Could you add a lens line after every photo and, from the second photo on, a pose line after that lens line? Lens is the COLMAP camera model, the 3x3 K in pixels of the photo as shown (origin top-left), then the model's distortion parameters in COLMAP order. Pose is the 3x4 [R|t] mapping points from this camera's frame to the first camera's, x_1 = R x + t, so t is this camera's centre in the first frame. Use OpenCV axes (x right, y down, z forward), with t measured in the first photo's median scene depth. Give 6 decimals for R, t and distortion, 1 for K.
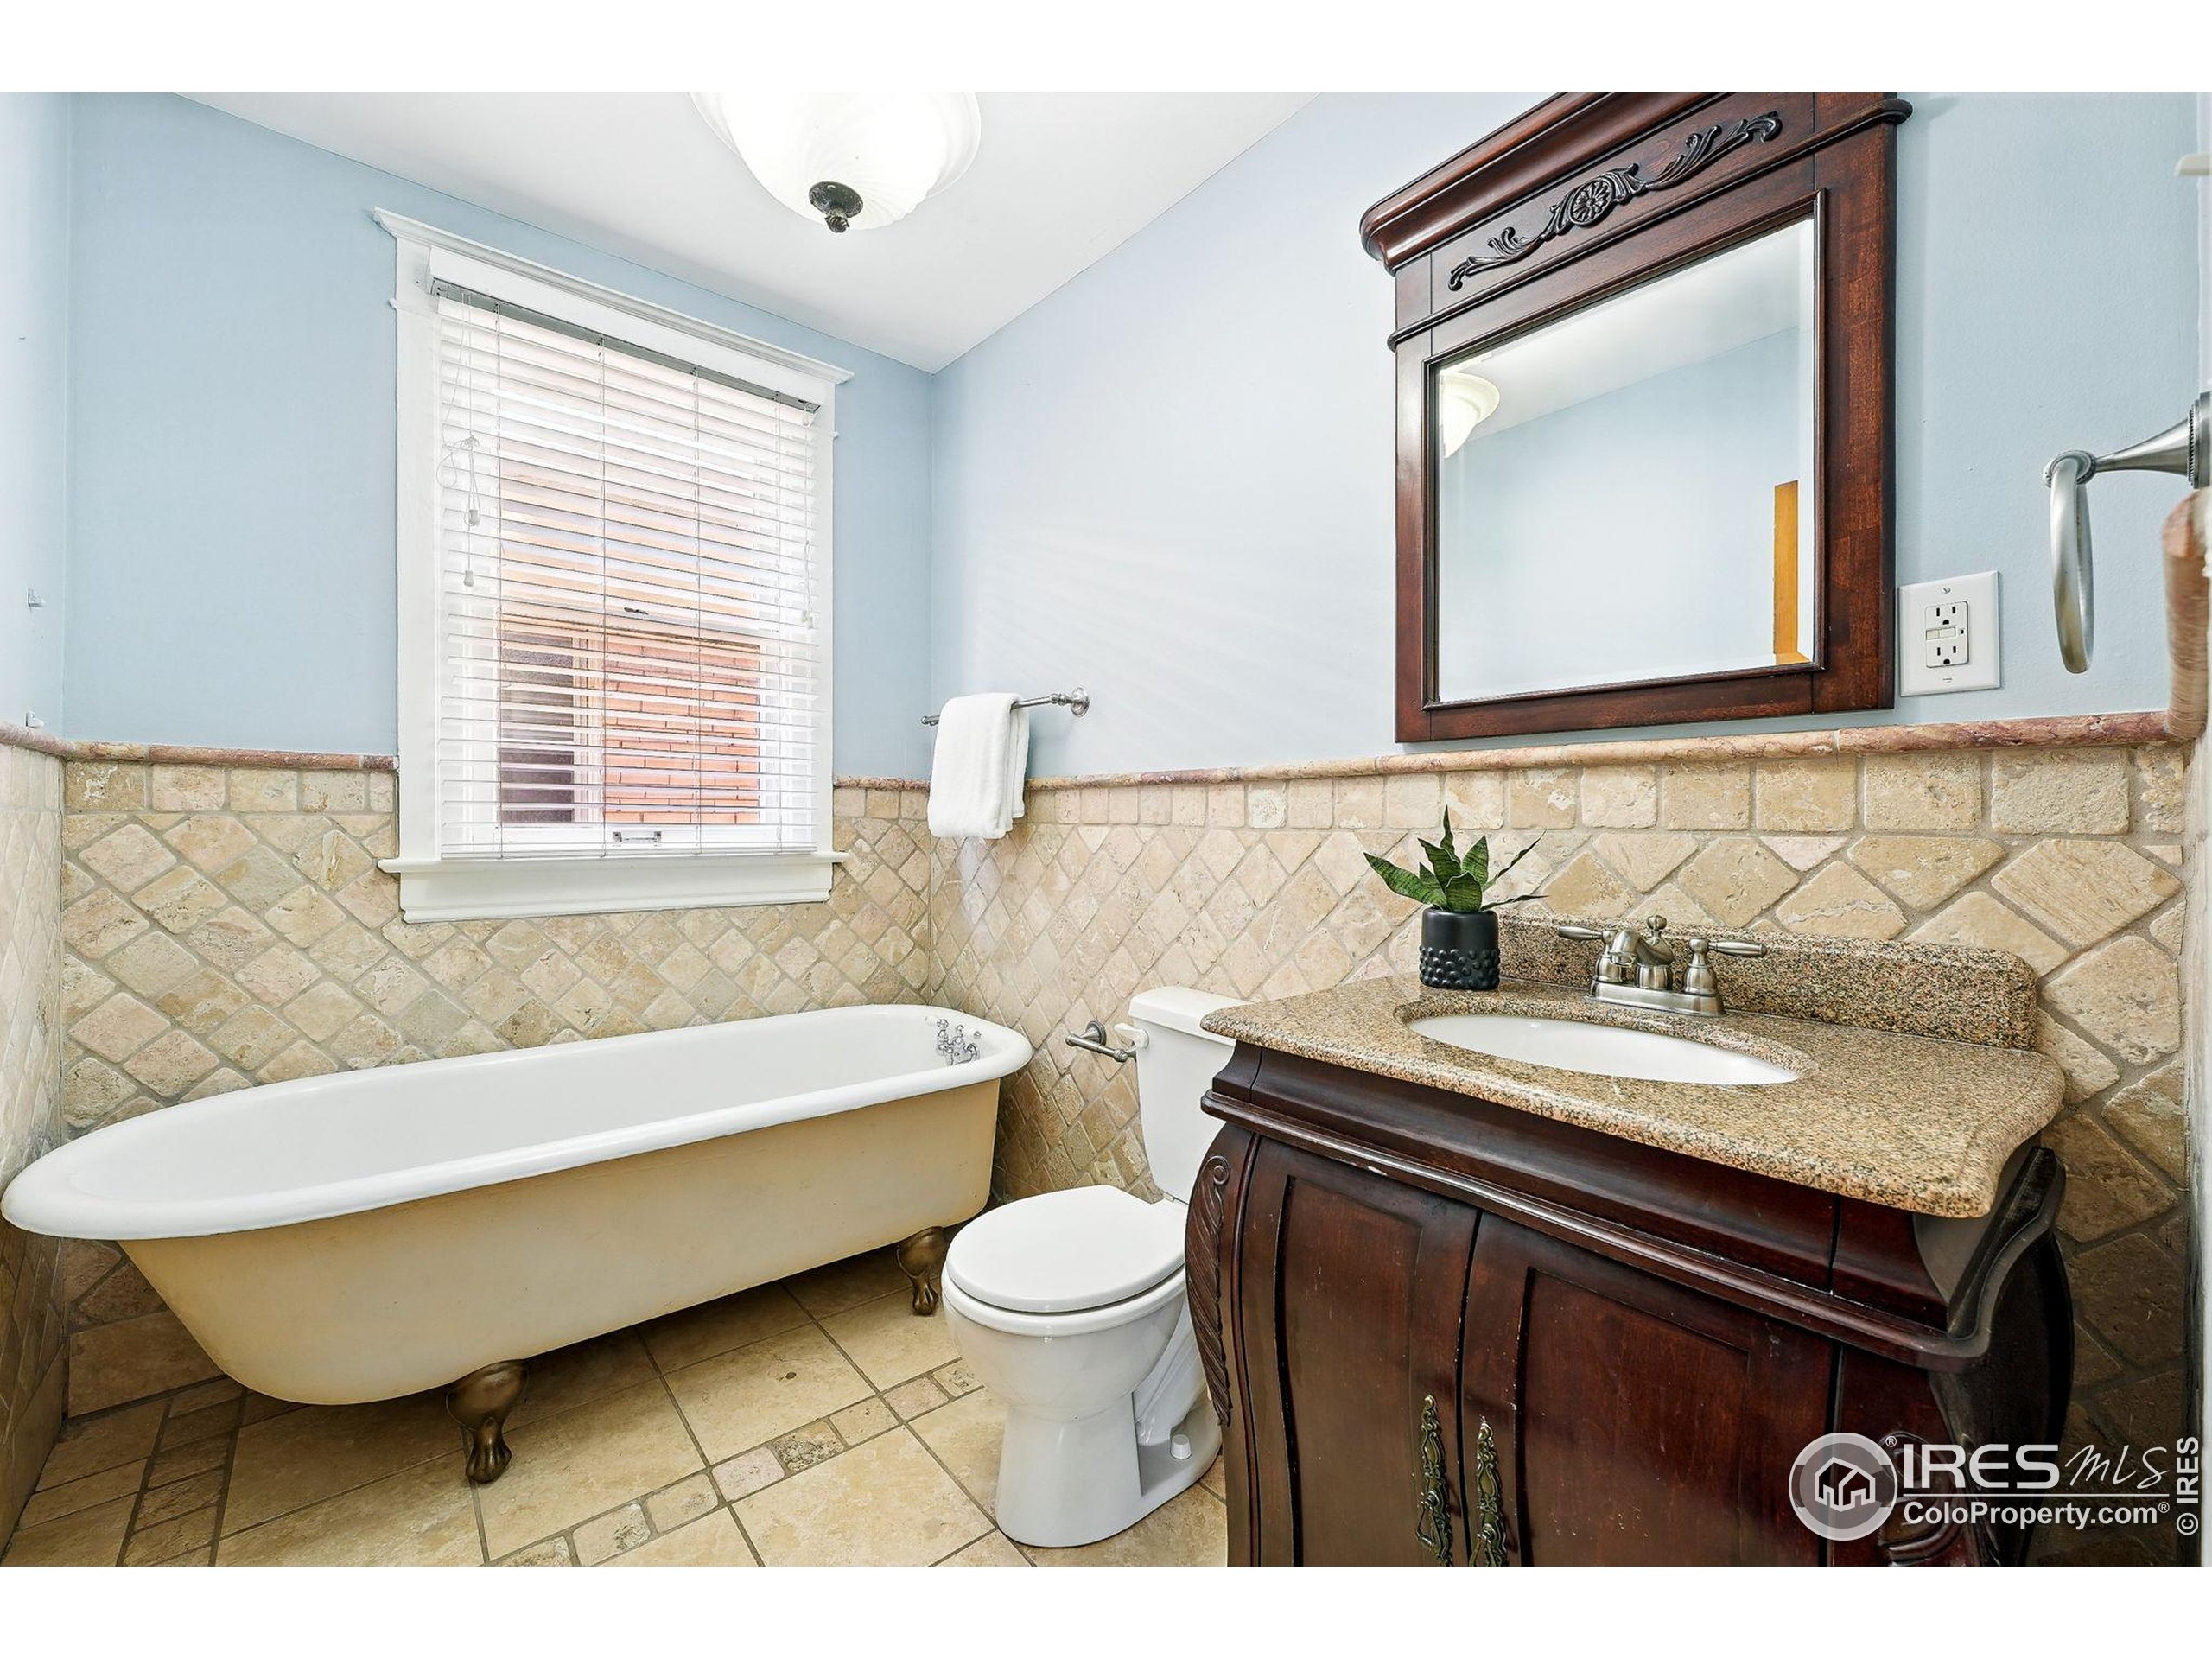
lens RADIAL K [[891.9, 0, 1079.3], [0, 891.9, 836.1], [0, 0, 1]] dist [-0.000285, 0.000036]
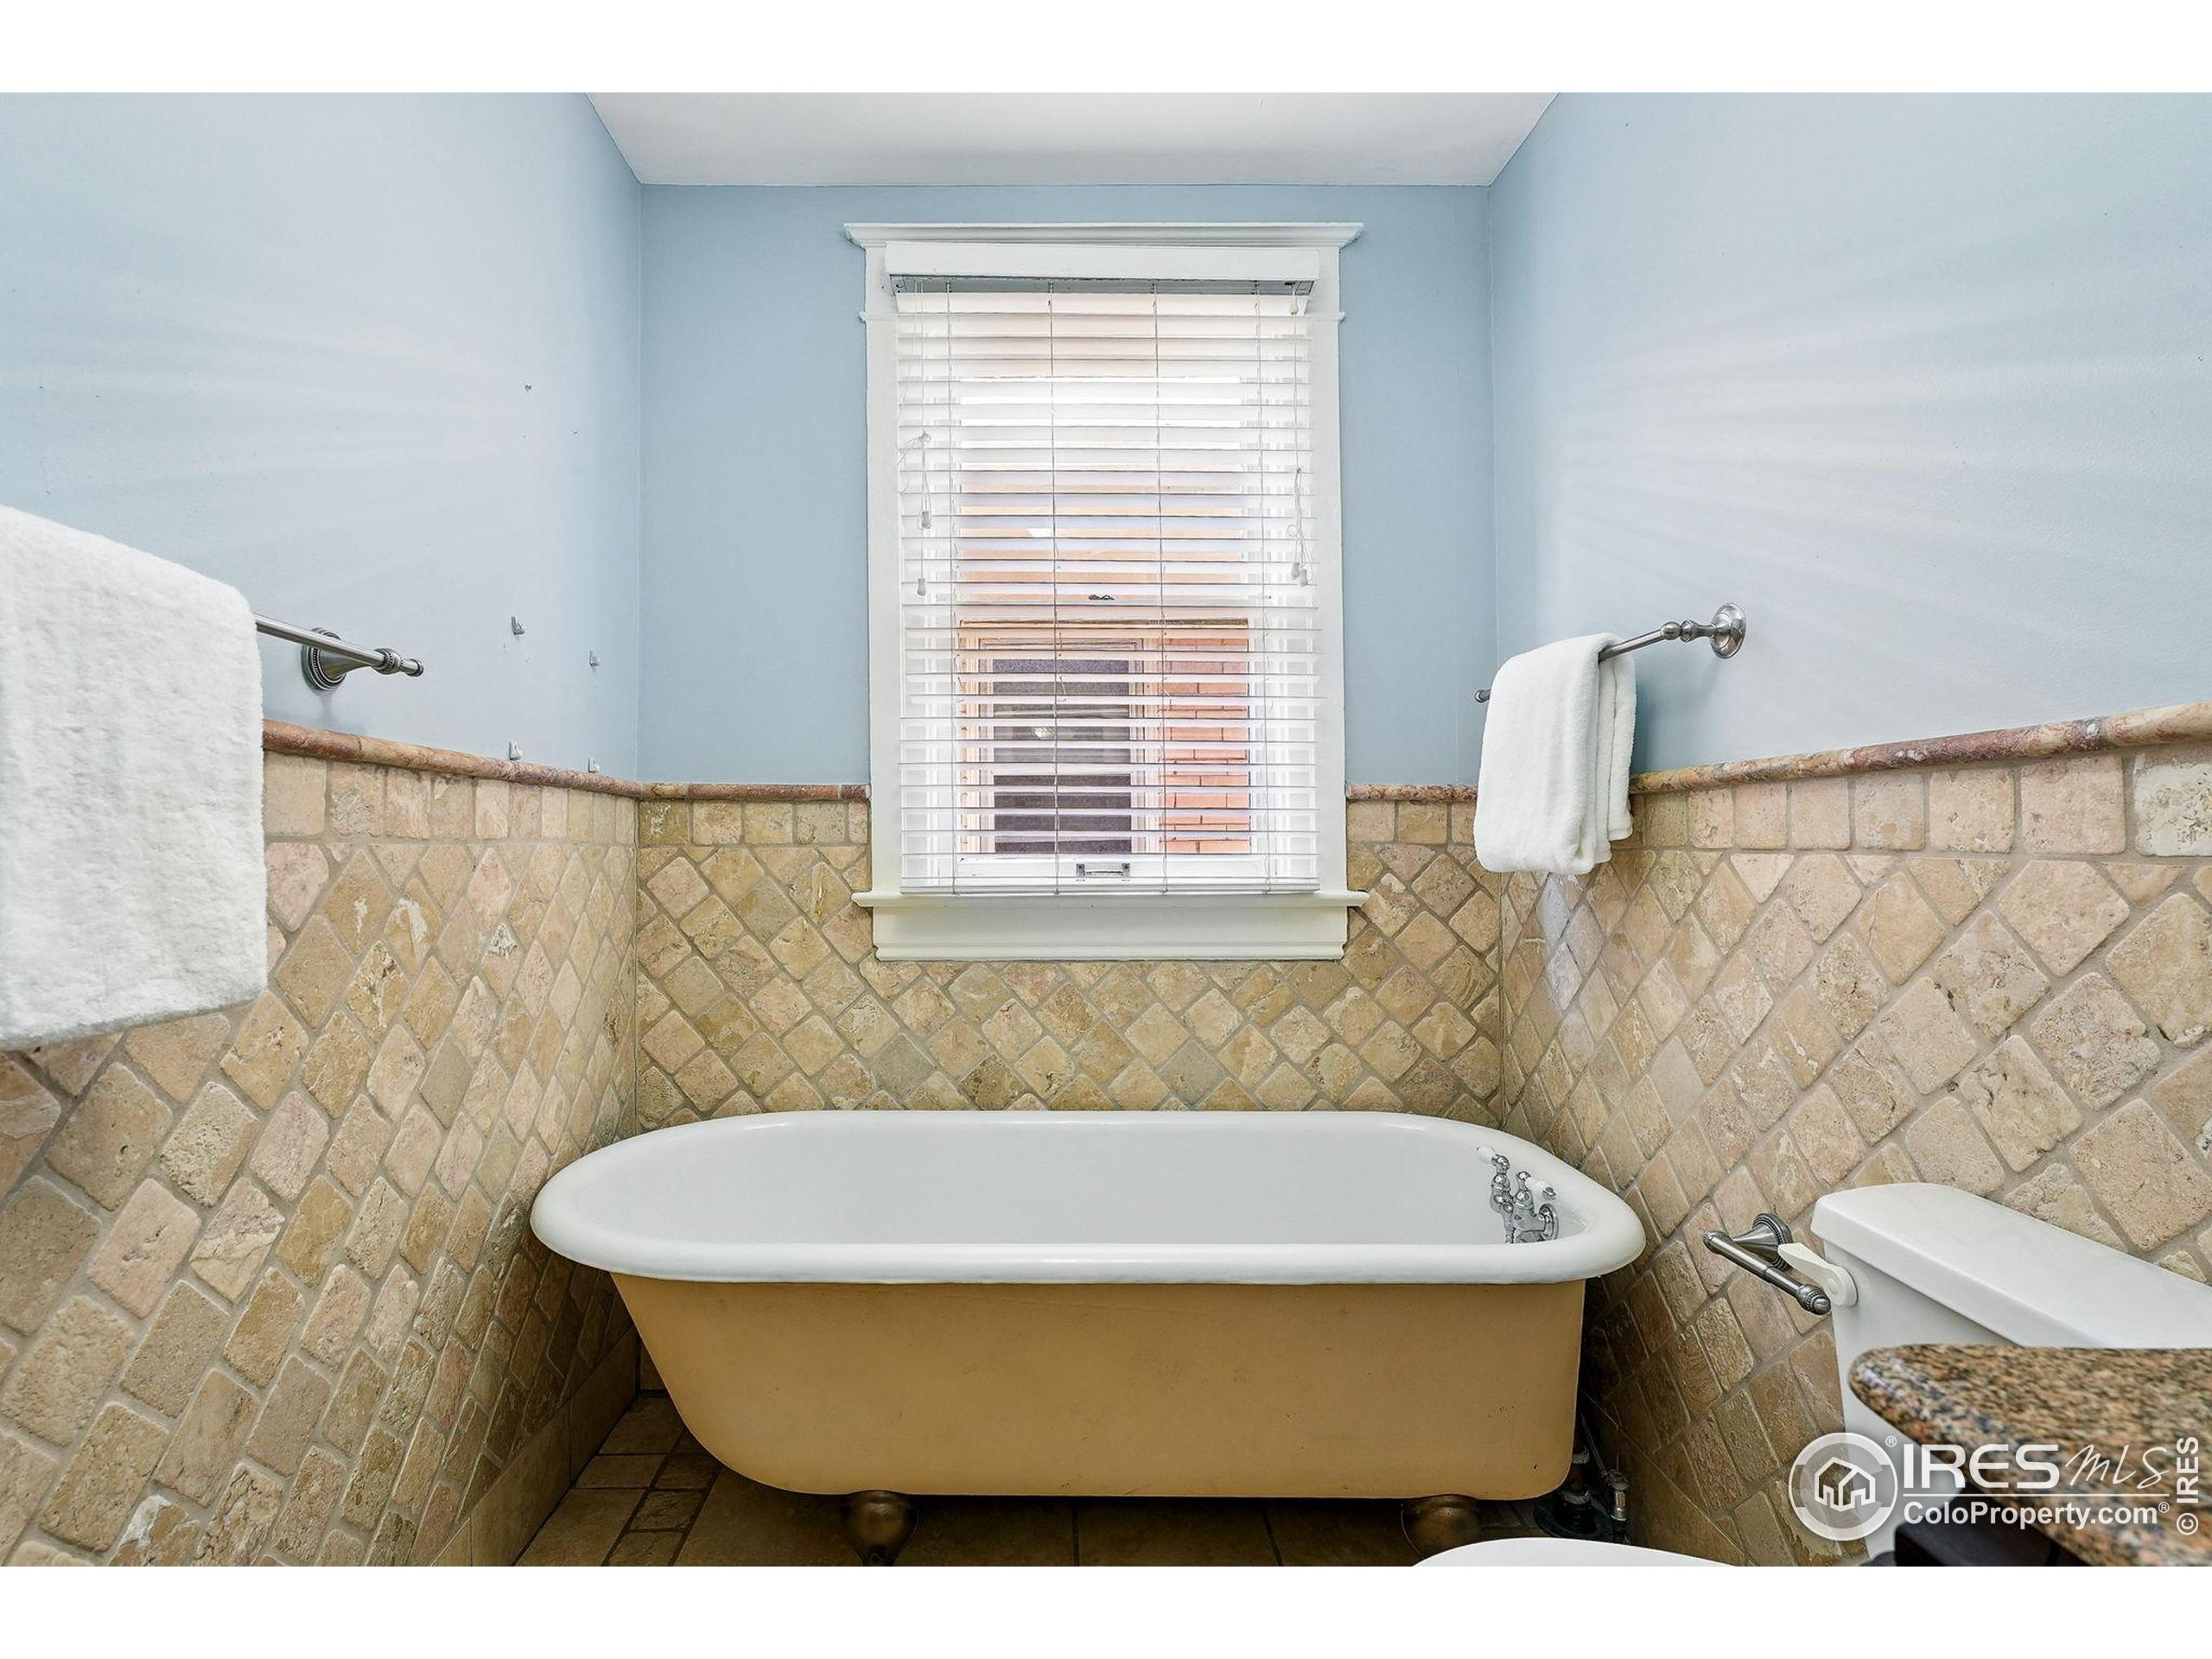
lens RADIAL K [[1035.5, 0, 1073.5], [0, 1035.5, 832.4], [0, 0, 1]] dist [-0.003066, 0.000418]
pose [[0.778800, -0.018596, -0.626997, 0.090704], [-0.002457, 0.999462, -0.032695, -0.002399], [0.627268, 0.027003, 0.778336, 0.255962]]
